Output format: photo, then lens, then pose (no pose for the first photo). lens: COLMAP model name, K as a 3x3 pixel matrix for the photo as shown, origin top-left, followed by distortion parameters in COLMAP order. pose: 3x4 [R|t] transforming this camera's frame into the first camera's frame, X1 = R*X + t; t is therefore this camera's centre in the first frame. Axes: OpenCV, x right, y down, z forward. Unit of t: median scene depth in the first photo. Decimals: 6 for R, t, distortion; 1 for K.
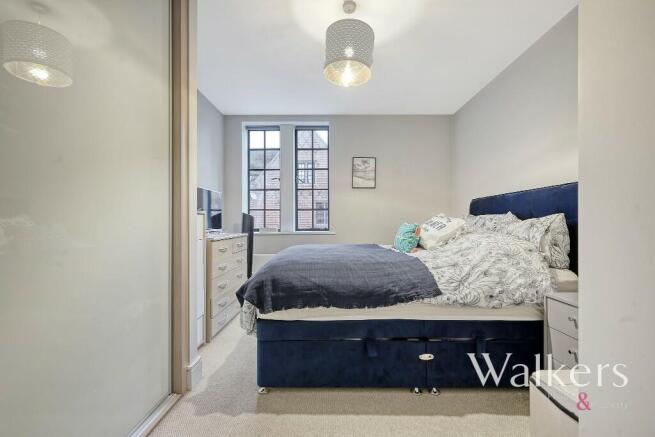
lens RADIAL K [[288.4, 0, 326.1], [0, 288.4, 220.3], [0, 0, 1]] dist [-0.000356, -0.000774]
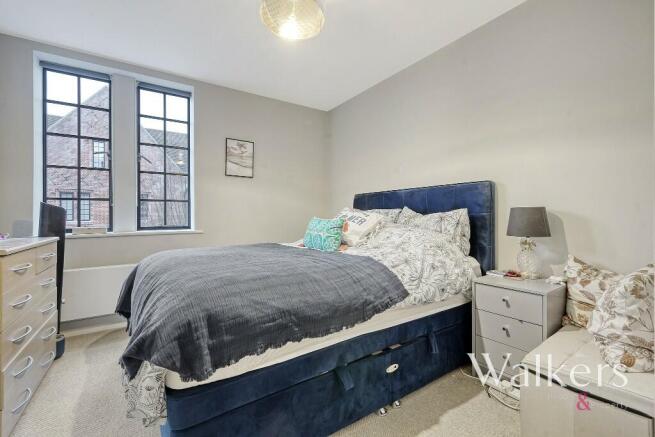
lens RADIAL K [[288.4, 0, 328.2], [0, 288.4, 213.7], [0, 0, 1]] dist [-0.000356, -0.000774]
pose [[0.817020, 0.002185, 0.576605, -0.293489], [0.001660, 0.999980, -0.006142, 0.003505], [-0.576607, 0.005975, 0.817000, 0.350640]]
